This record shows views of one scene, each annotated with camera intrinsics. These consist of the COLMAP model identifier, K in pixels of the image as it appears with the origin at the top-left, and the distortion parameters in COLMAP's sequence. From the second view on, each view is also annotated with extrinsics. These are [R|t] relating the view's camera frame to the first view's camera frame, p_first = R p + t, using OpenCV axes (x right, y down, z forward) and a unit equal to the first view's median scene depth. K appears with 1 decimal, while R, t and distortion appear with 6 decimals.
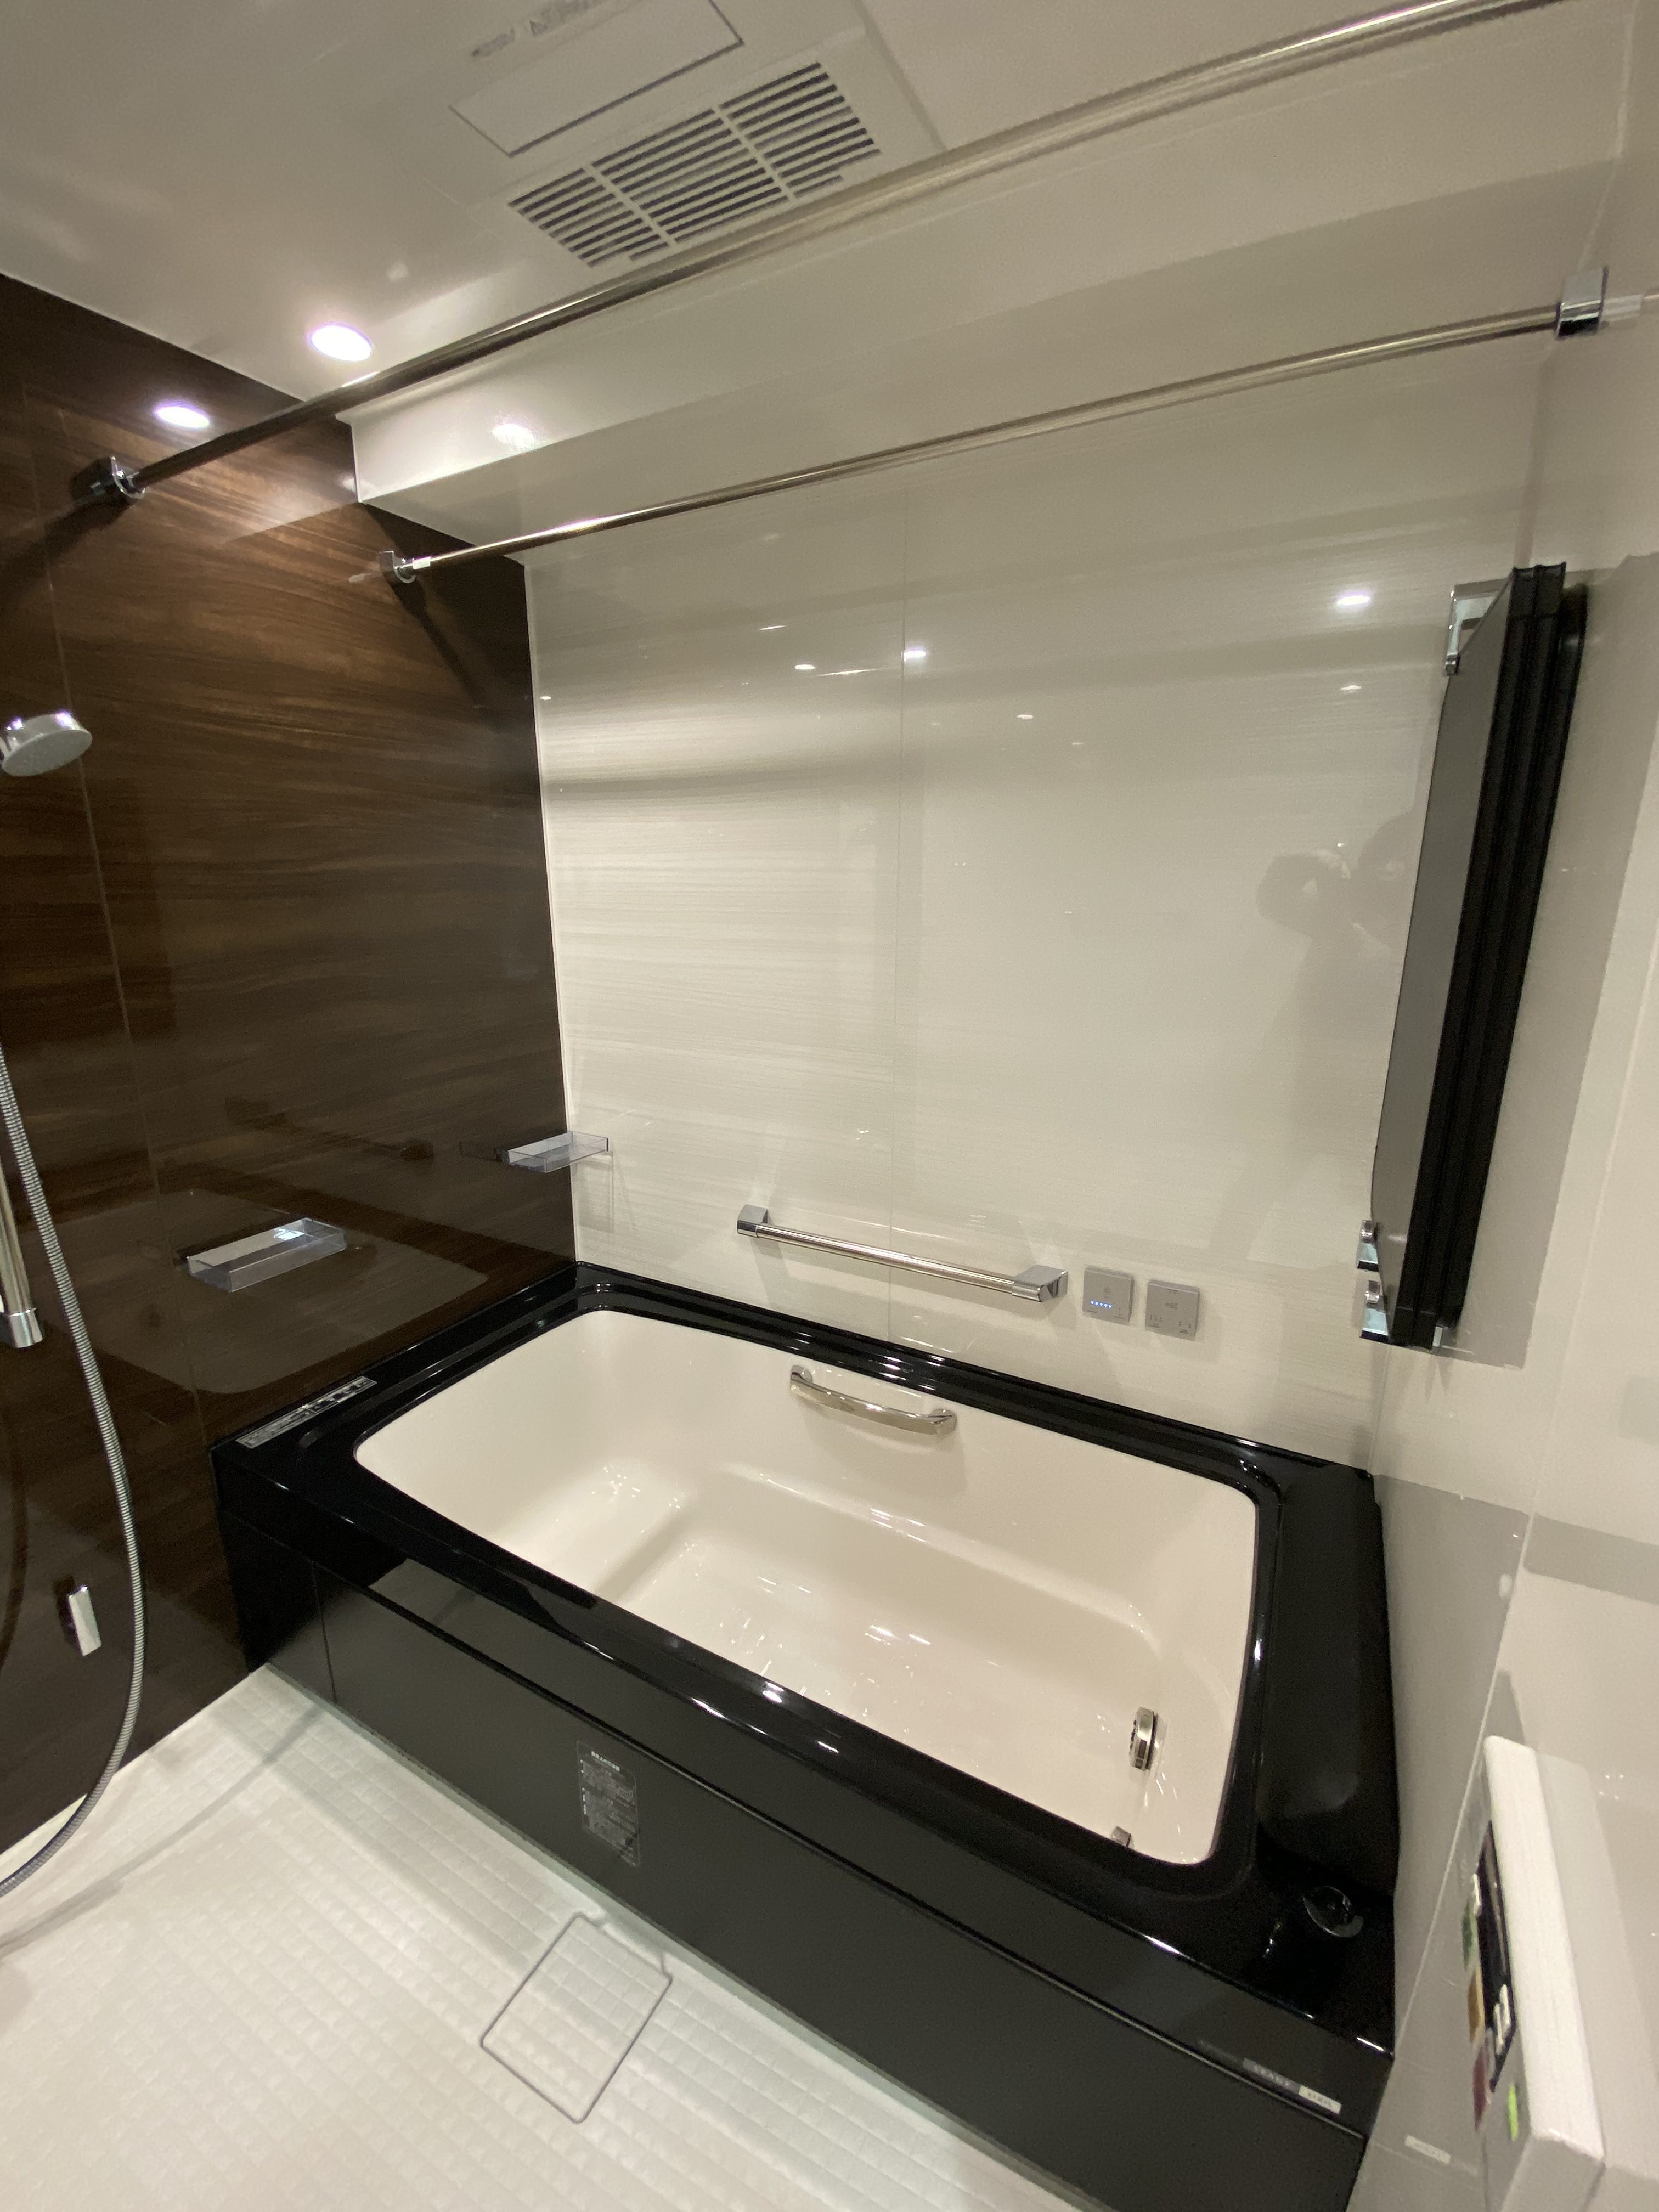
lens RADIAL K [[901.2, 0, 851.8], [0, 901.2, 1111.5], [0, 0, 1]] dist [0.016932, -0.020226]
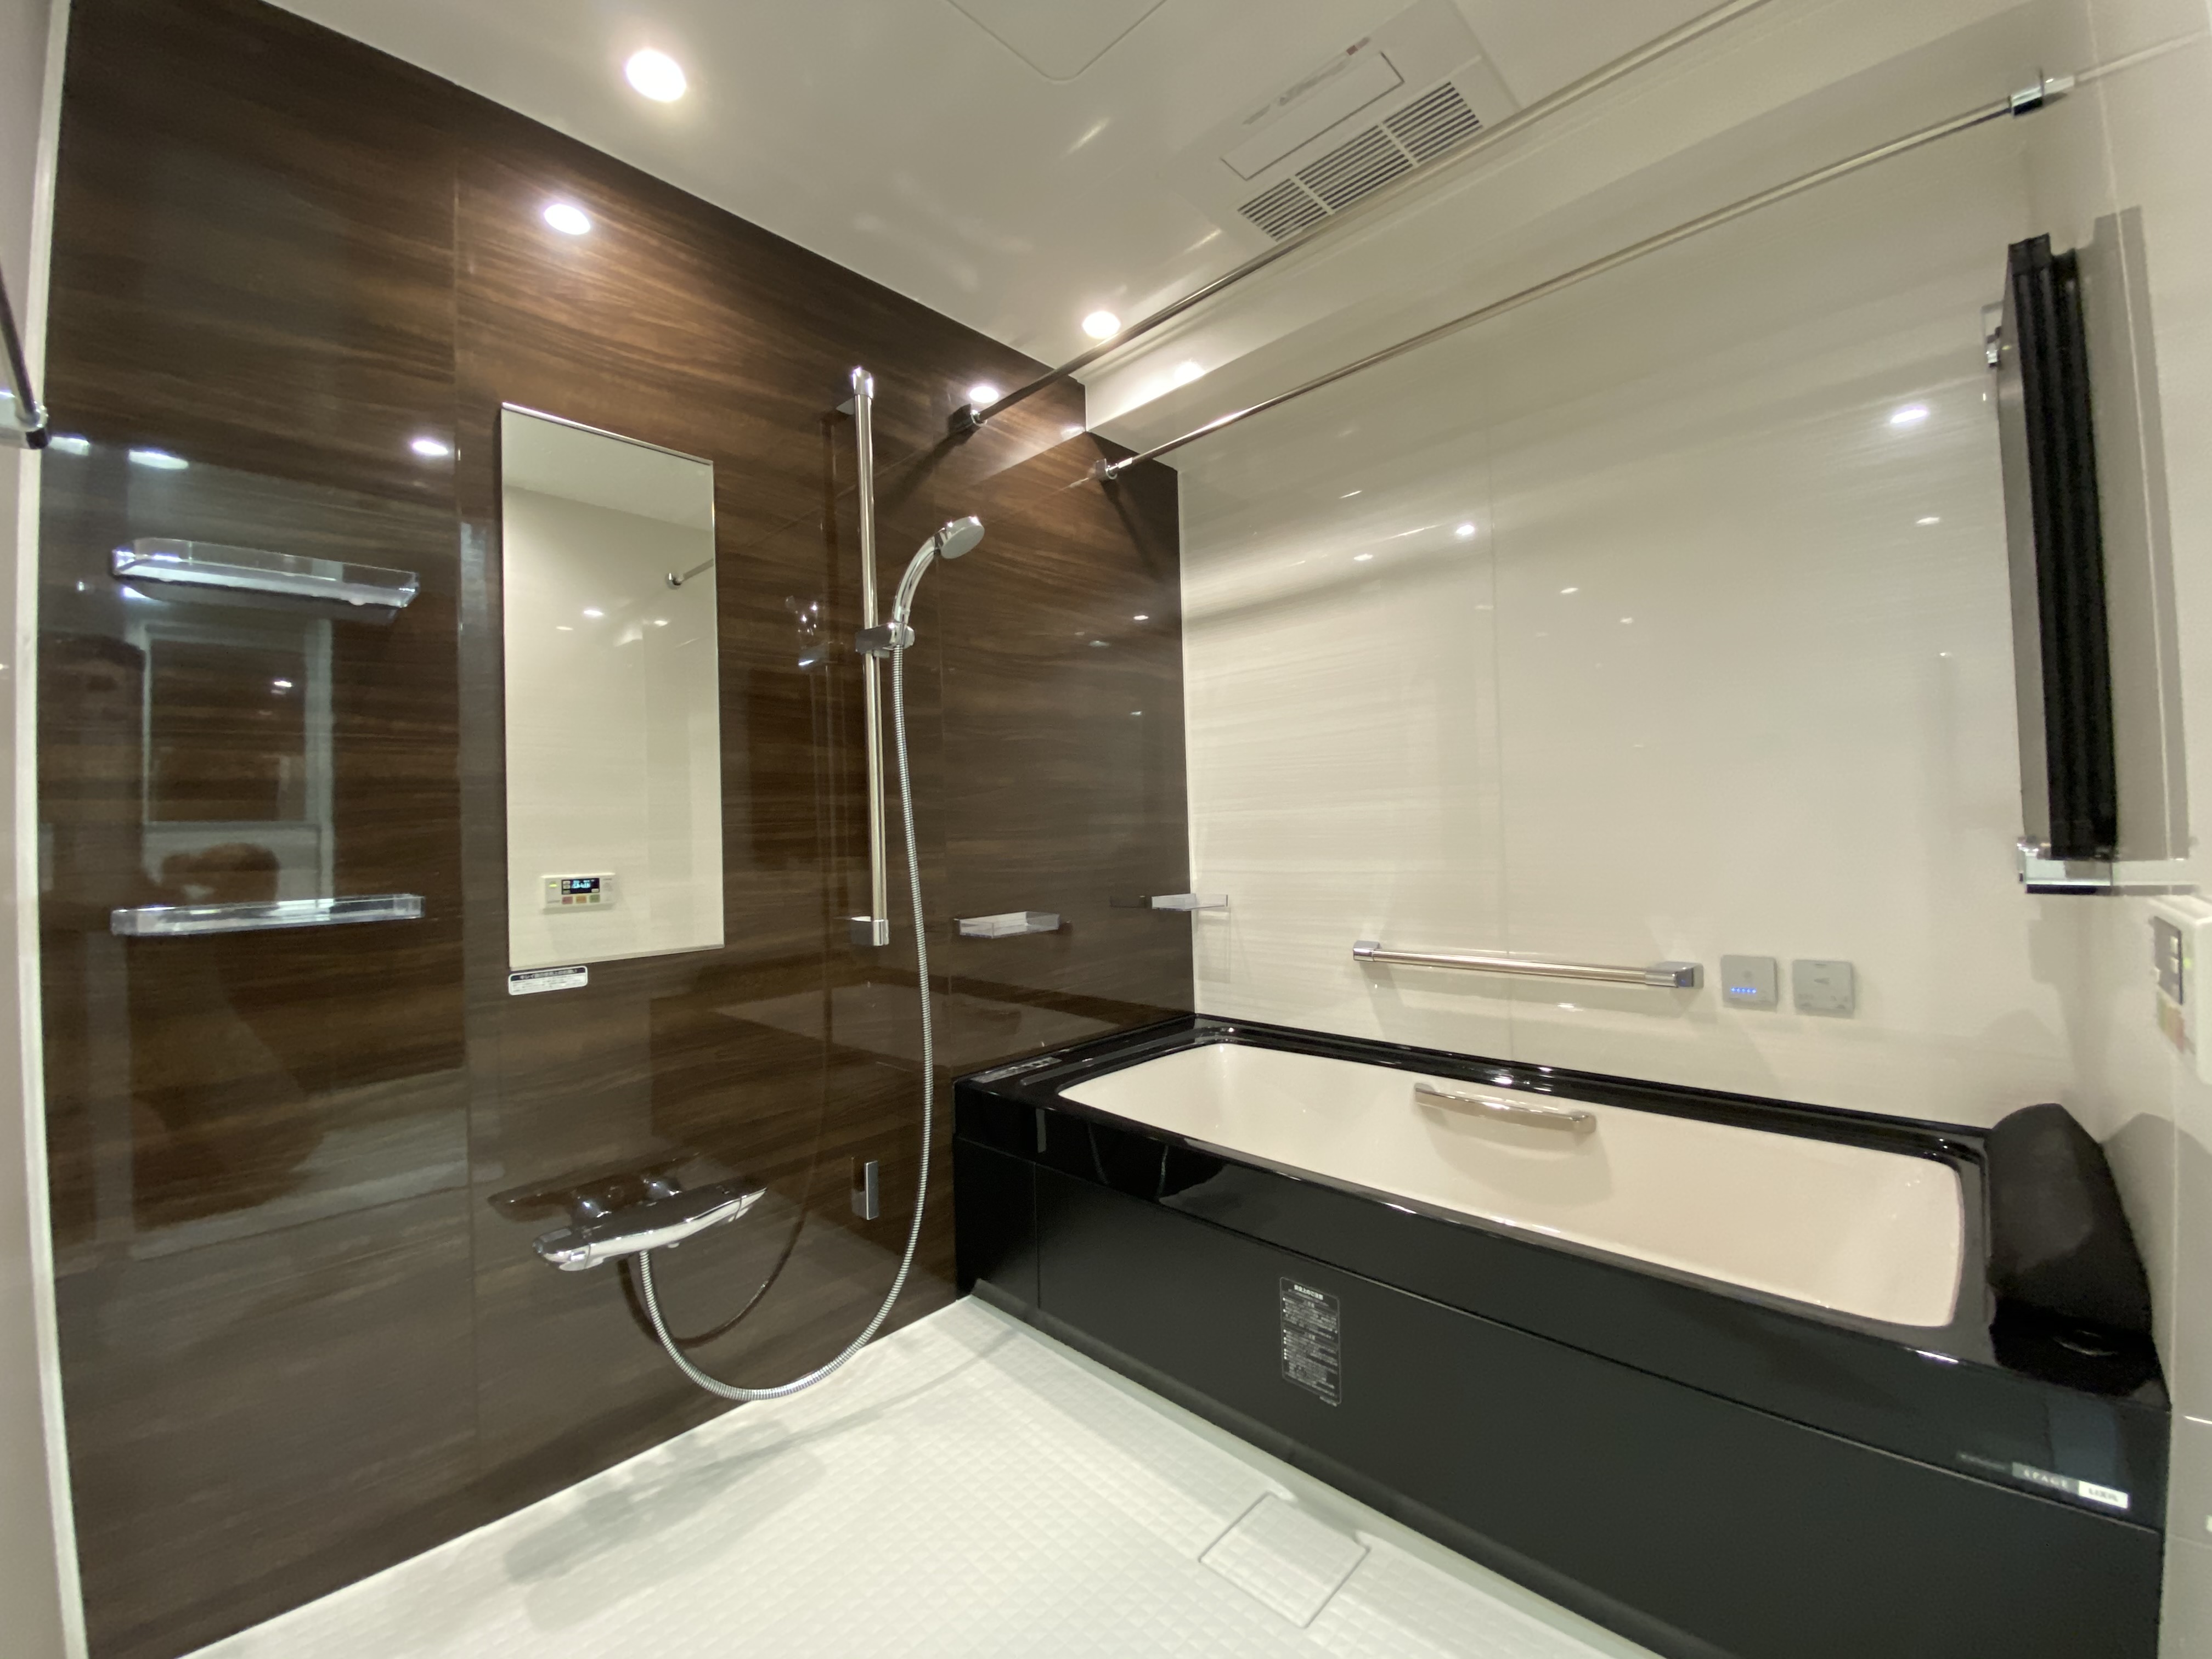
lens RADIAL K [[901.2, 0, 1106.0], [0, 901.2, 829.5], [0, 0, 1]] dist [0.016932, -0.020226]
pose [[0.961698, -0.039237, -0.271290, -0.140748], [-0.030556, 0.968189, -0.248348, 0.335890], [0.272405, 0.247125, 0.929906, -0.217973]]
